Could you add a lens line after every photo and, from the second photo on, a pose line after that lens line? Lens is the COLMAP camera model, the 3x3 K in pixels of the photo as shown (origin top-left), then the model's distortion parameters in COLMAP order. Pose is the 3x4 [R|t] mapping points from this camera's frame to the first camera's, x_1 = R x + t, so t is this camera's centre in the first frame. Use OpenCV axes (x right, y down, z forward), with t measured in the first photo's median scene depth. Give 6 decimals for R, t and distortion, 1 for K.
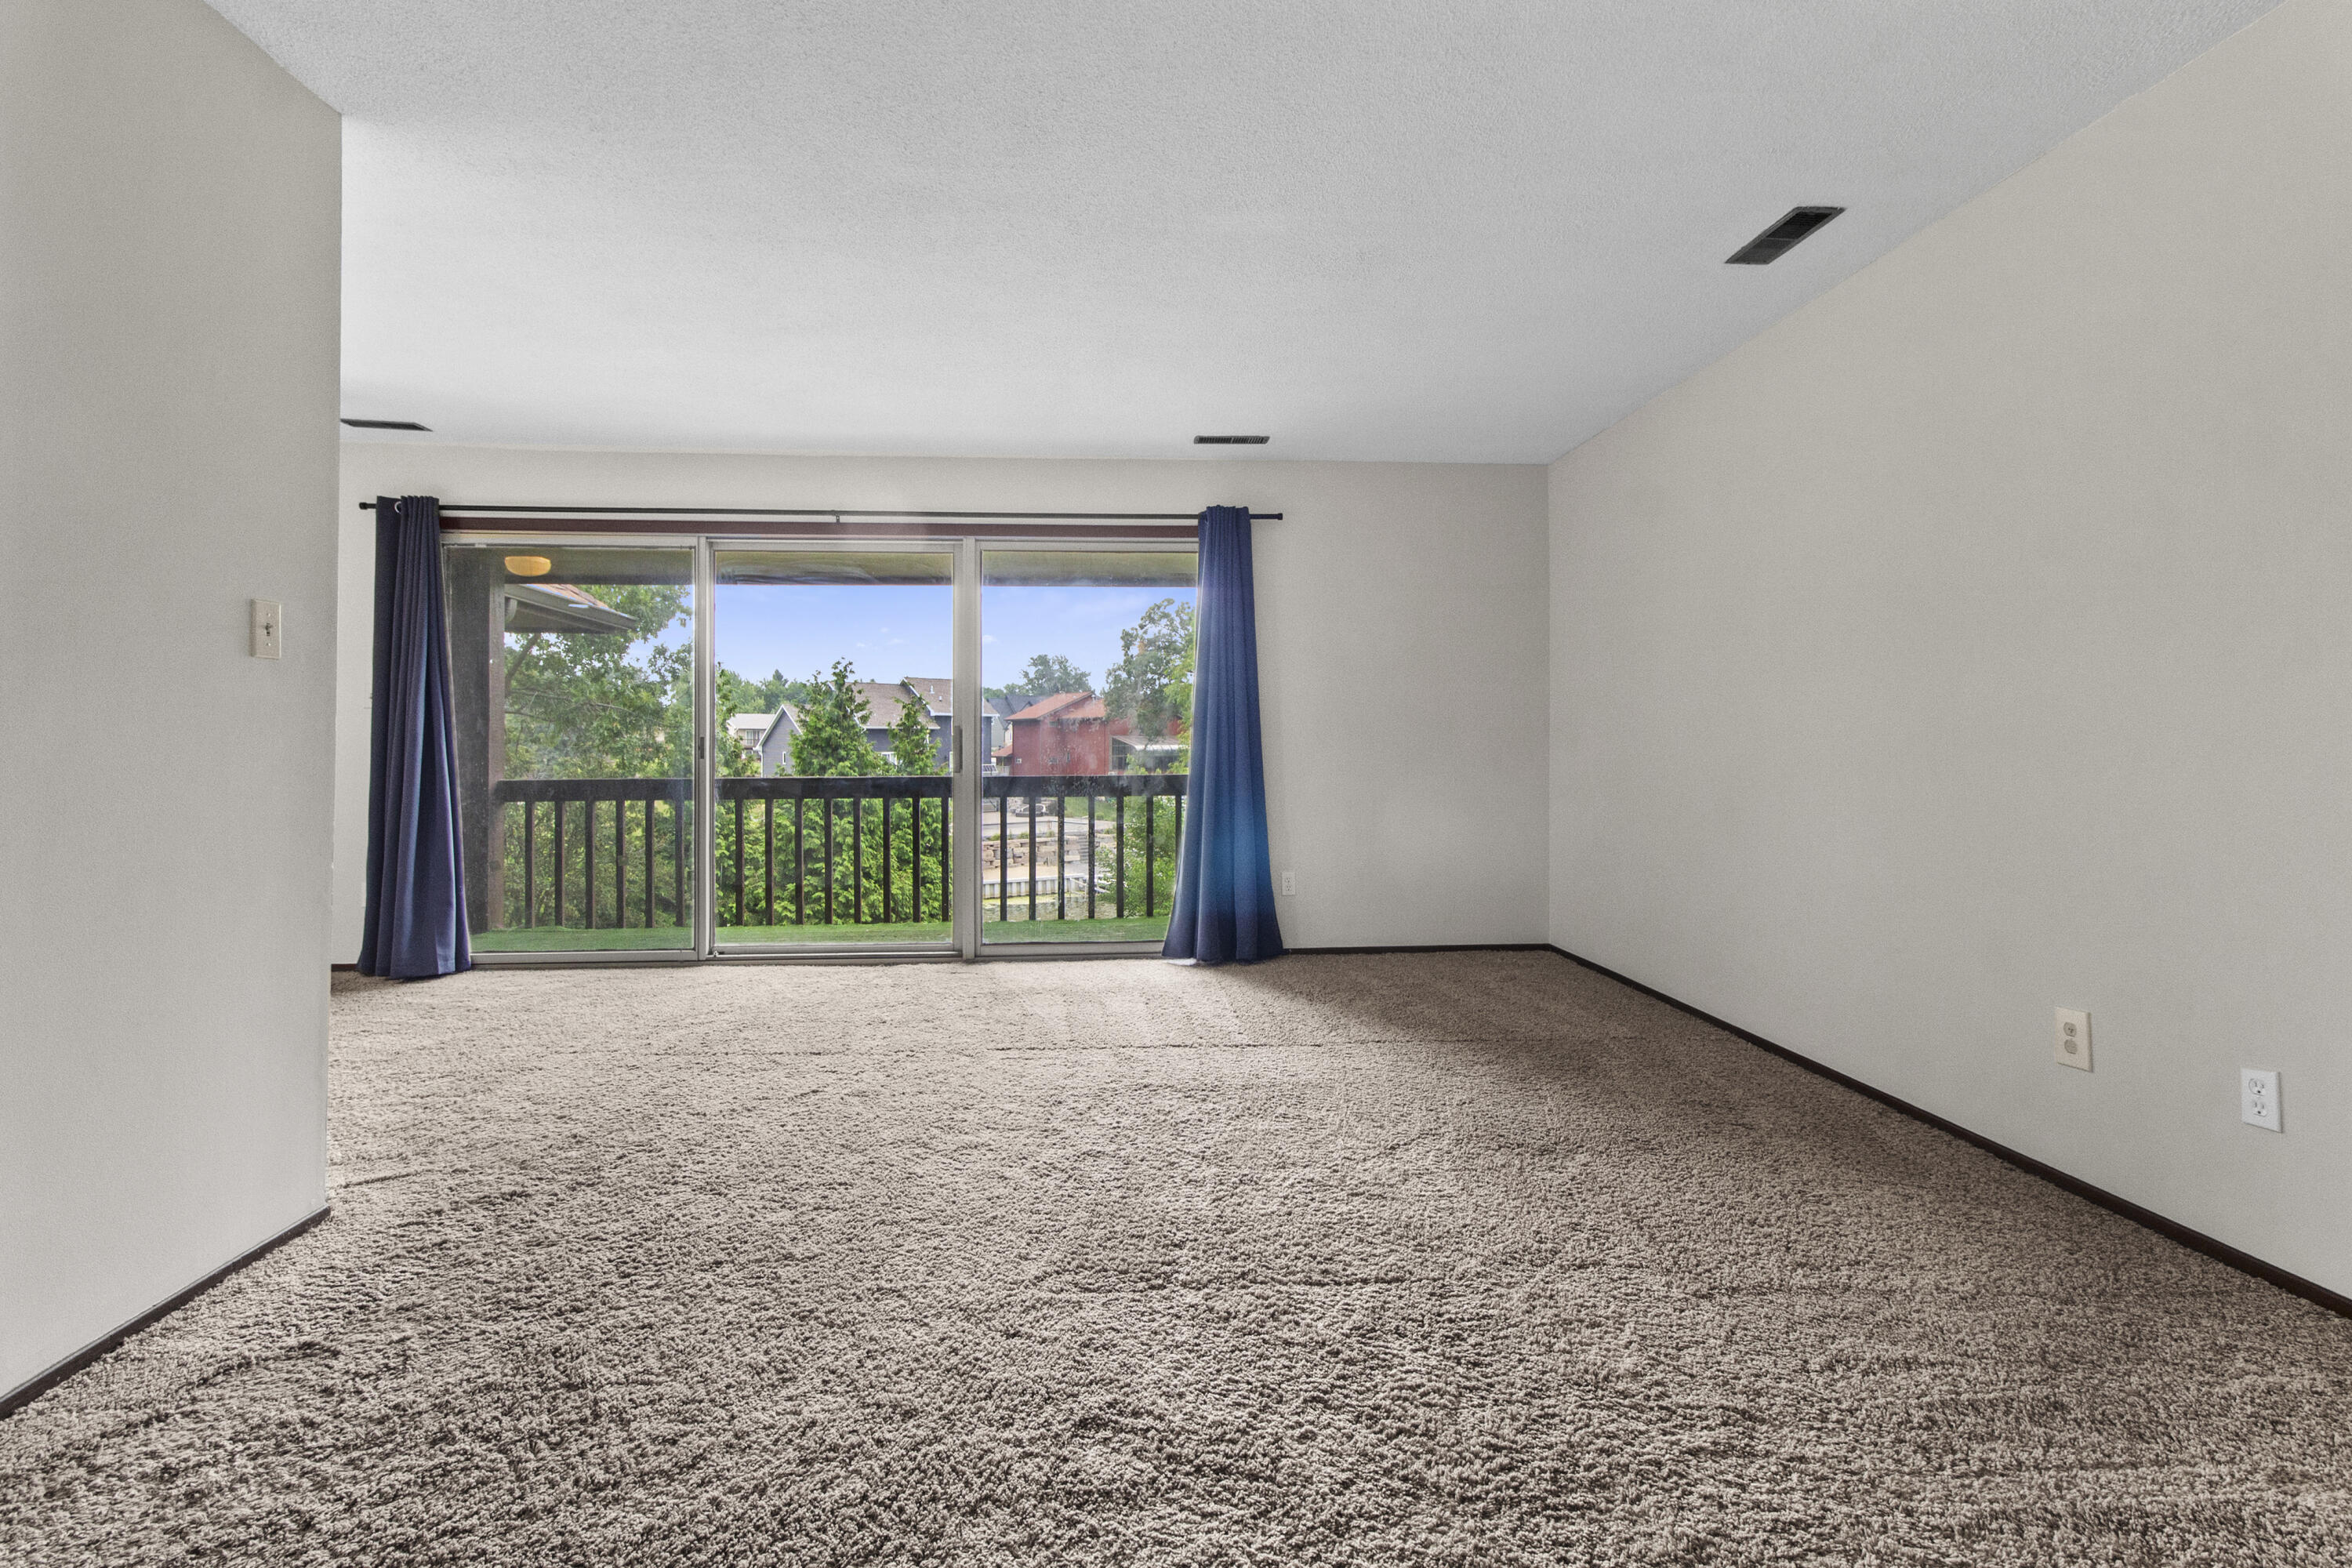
lens RADIAL K [[1103.4, 0, 1171.8], [0, 1103.4, 749.5], [0, 0, 1]] dist [0.000706, 0.000861]
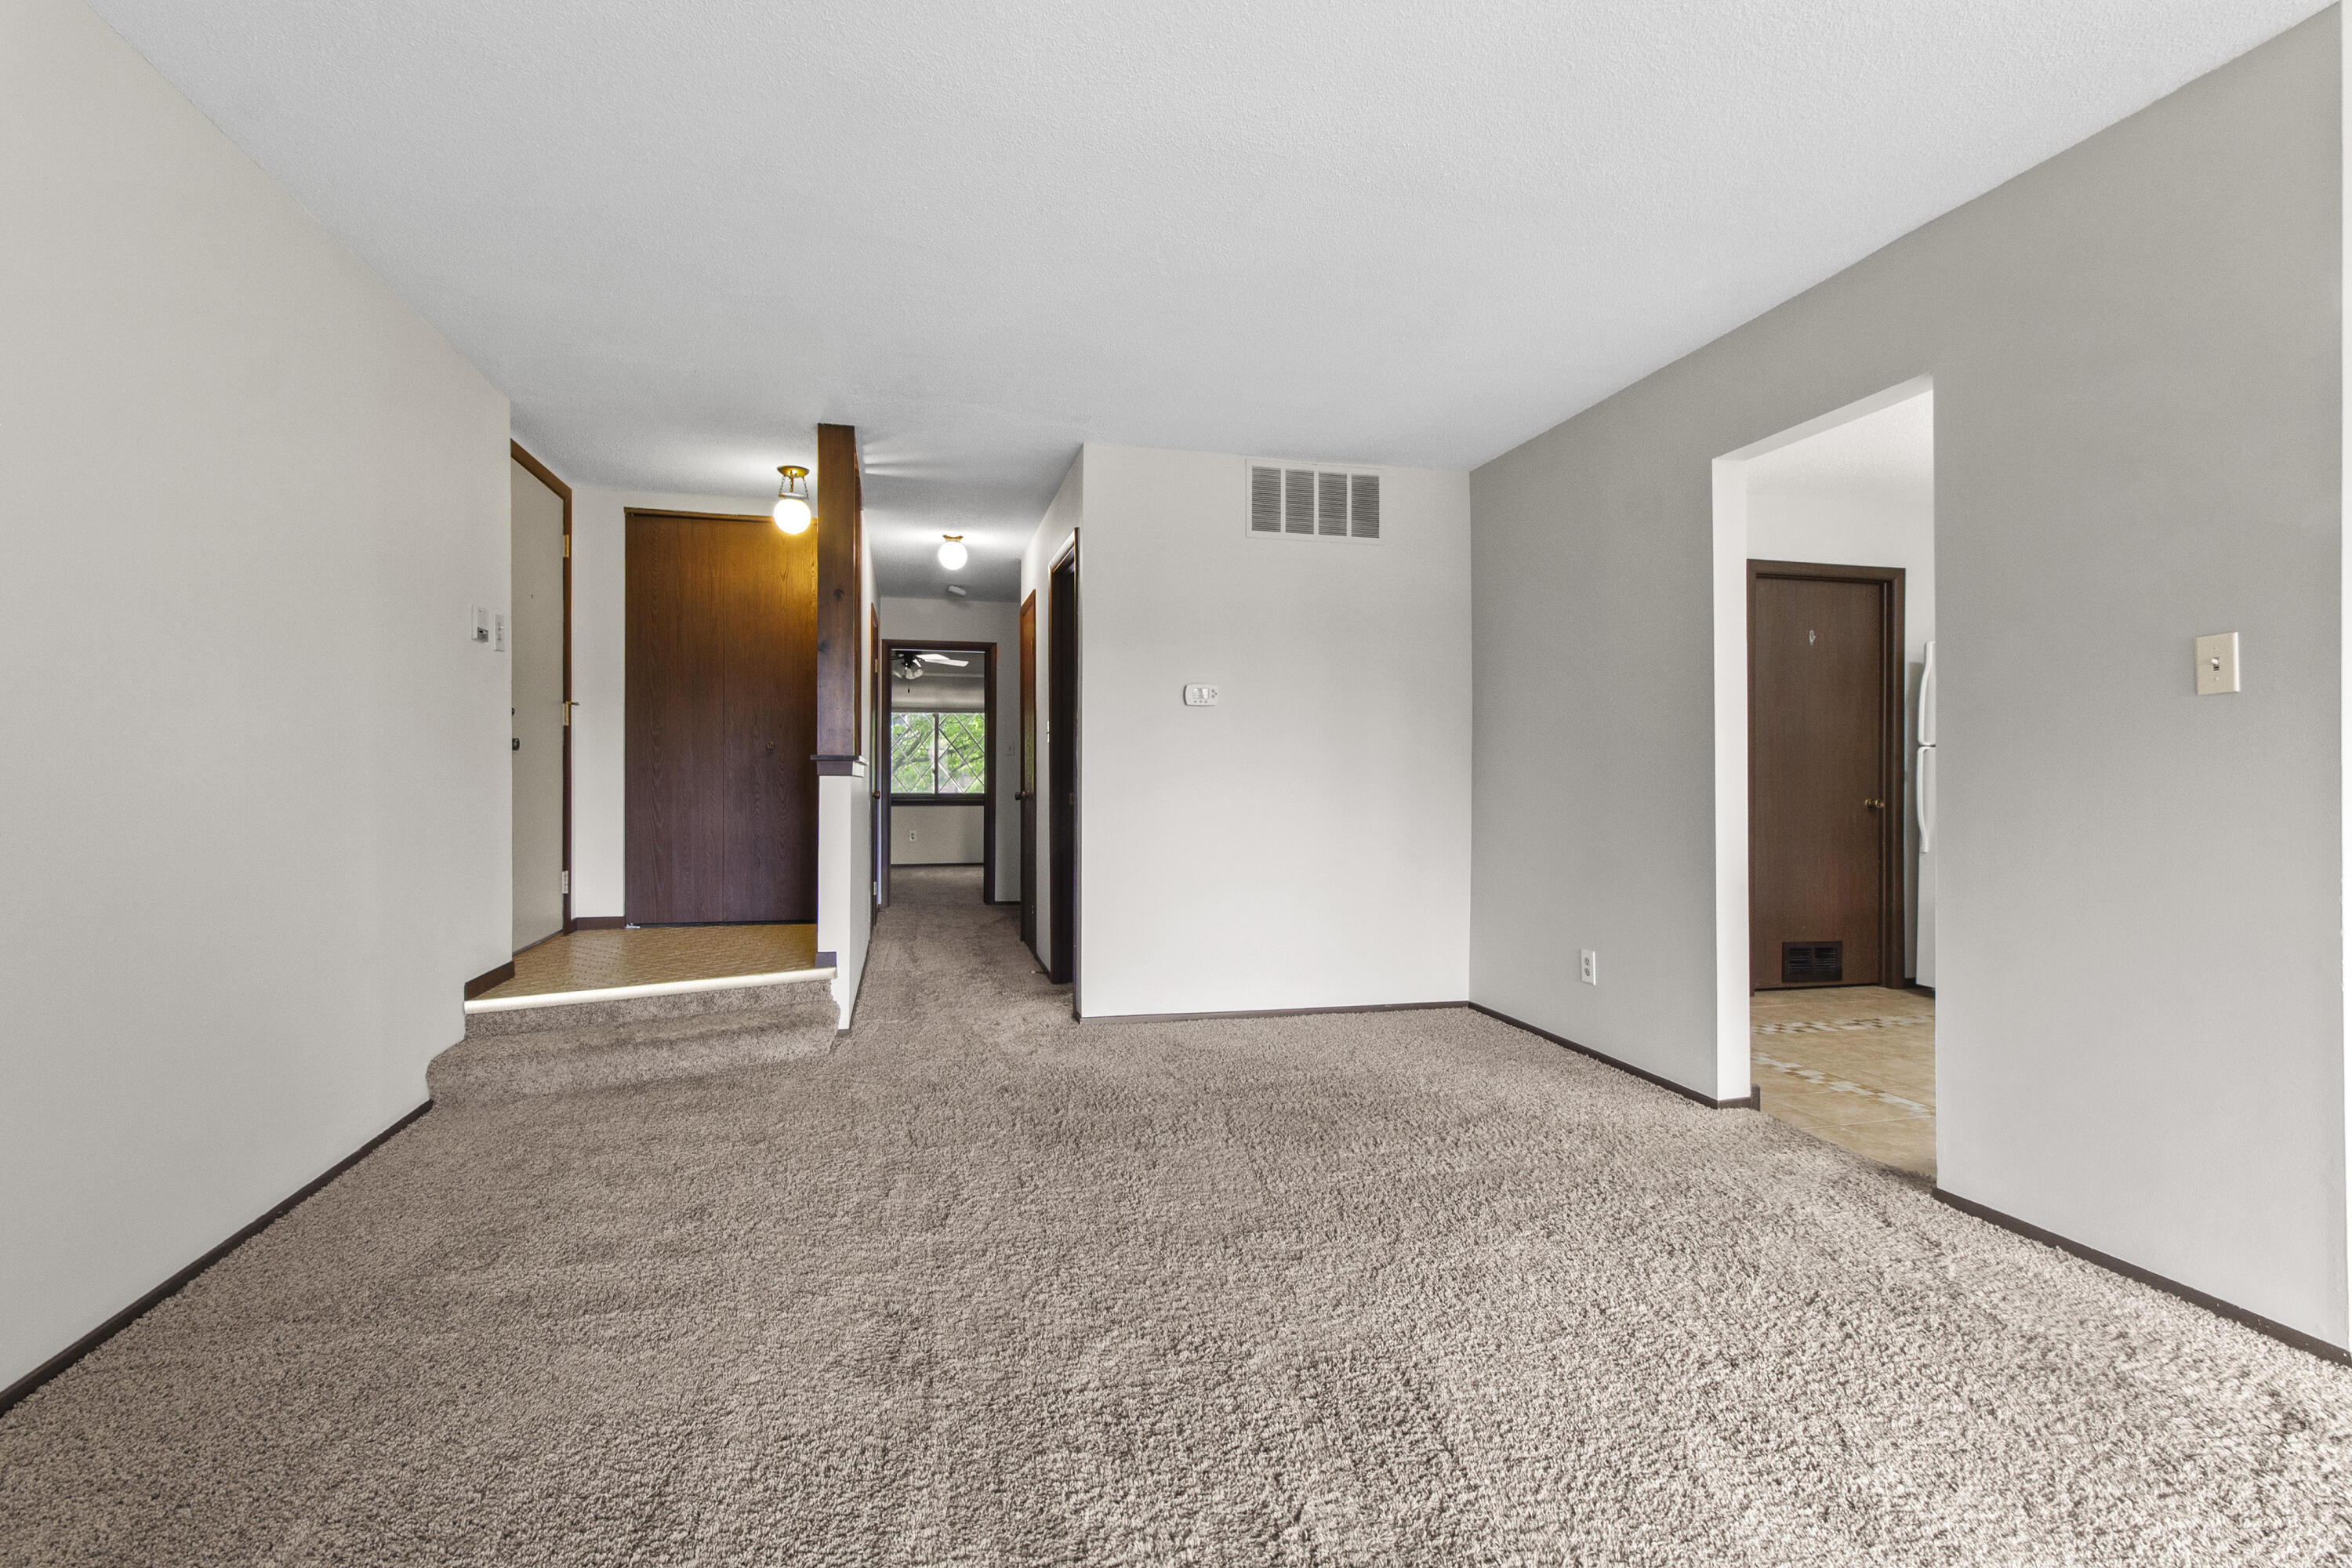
lens RADIAL K [[1104.2, 0, 1173.8], [0, 1104.2, 774.9], [0, 0, 1]] dist [0.006095, -0.000014]
pose [[-0.986552, 0.000488, -0.163449, 0.100660], [0.000373, 1.000000, 0.000730, -0.006350], [0.163449, 0.000659, -0.986551, 0.763854]]
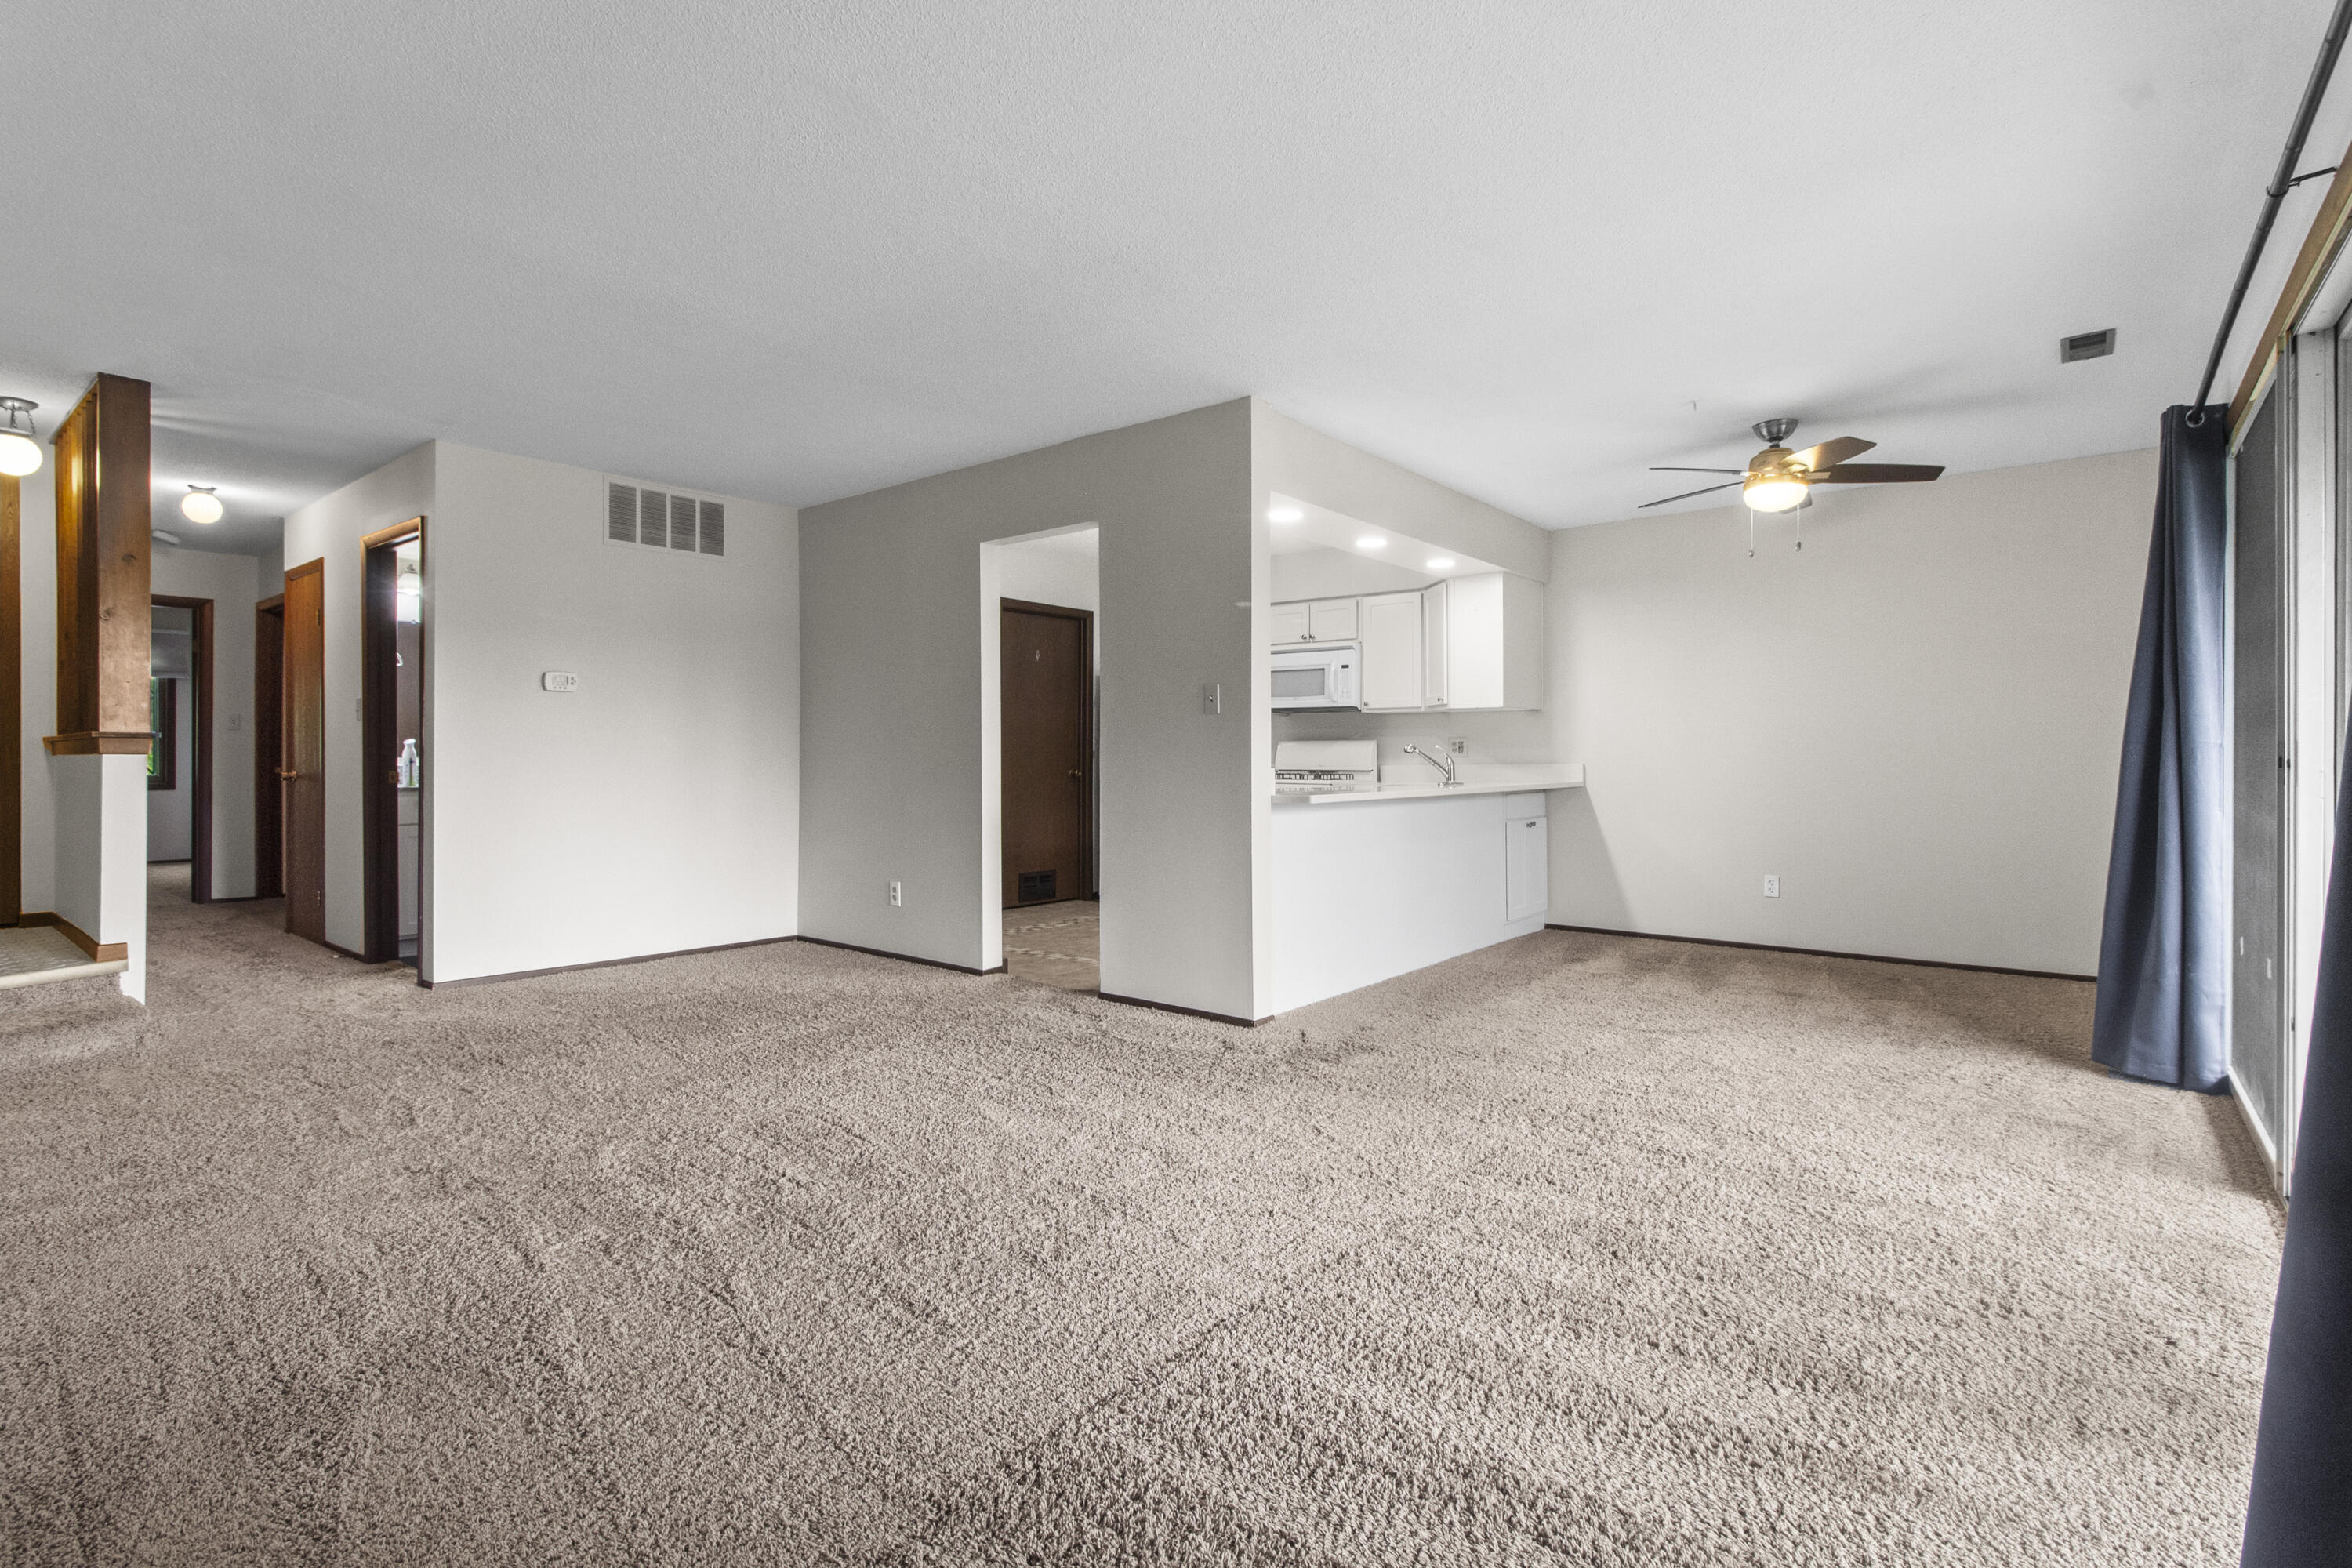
lens RADIAL K [[1103.4, 0, 1171.8], [0, 1103.4, 749.5], [0, 0, 1]] dist [0.000706, 0.000861]
pose [[-0.690117, -0.001665, -0.723696, 0.272571], [-0.000305, 0.999998, -0.002009, -0.007223], [0.723698, -0.001165, -0.690116, 0.971897]]
